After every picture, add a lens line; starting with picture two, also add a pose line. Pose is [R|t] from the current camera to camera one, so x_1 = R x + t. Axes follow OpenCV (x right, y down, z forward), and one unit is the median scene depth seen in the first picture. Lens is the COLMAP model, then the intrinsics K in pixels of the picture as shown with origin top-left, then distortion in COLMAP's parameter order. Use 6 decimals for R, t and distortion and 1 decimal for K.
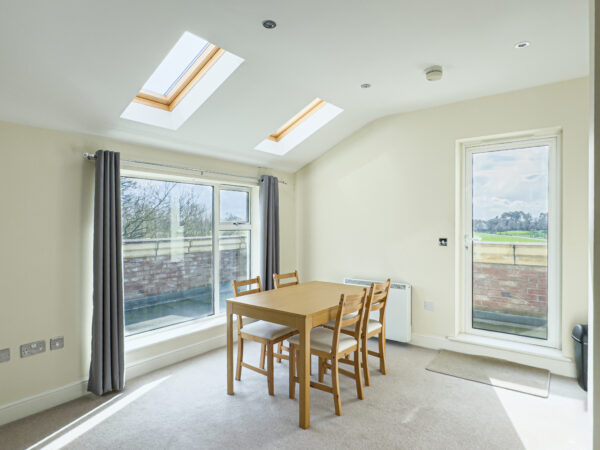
lens RADIAL K [[348.0, 0, 298.9], [0, 348.0, 226.9], [0, 0, 1]] dist [-0.003065, -0.000670]
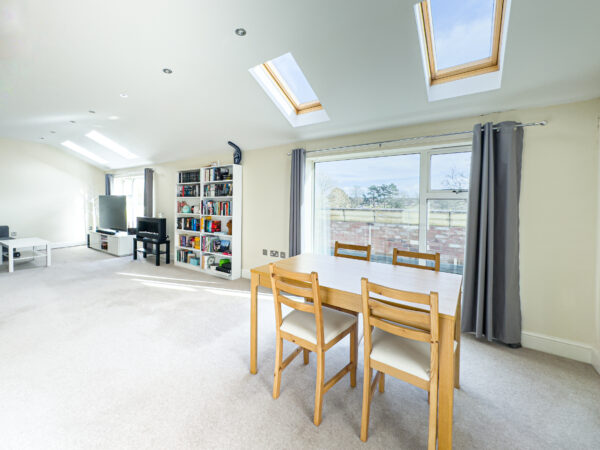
lens RADIAL K [[259.6, 0, 272.8], [0, 259.6, 204.3], [0, 0, 1]] dist [0.009029, -0.000089]
pose [[0.016115, 0.018488, -0.999699, 0.371963], [-0.016578, 0.999697, 0.018221, 0.013772], [0.999733, 0.016279, 0.016417, 0.461016]]
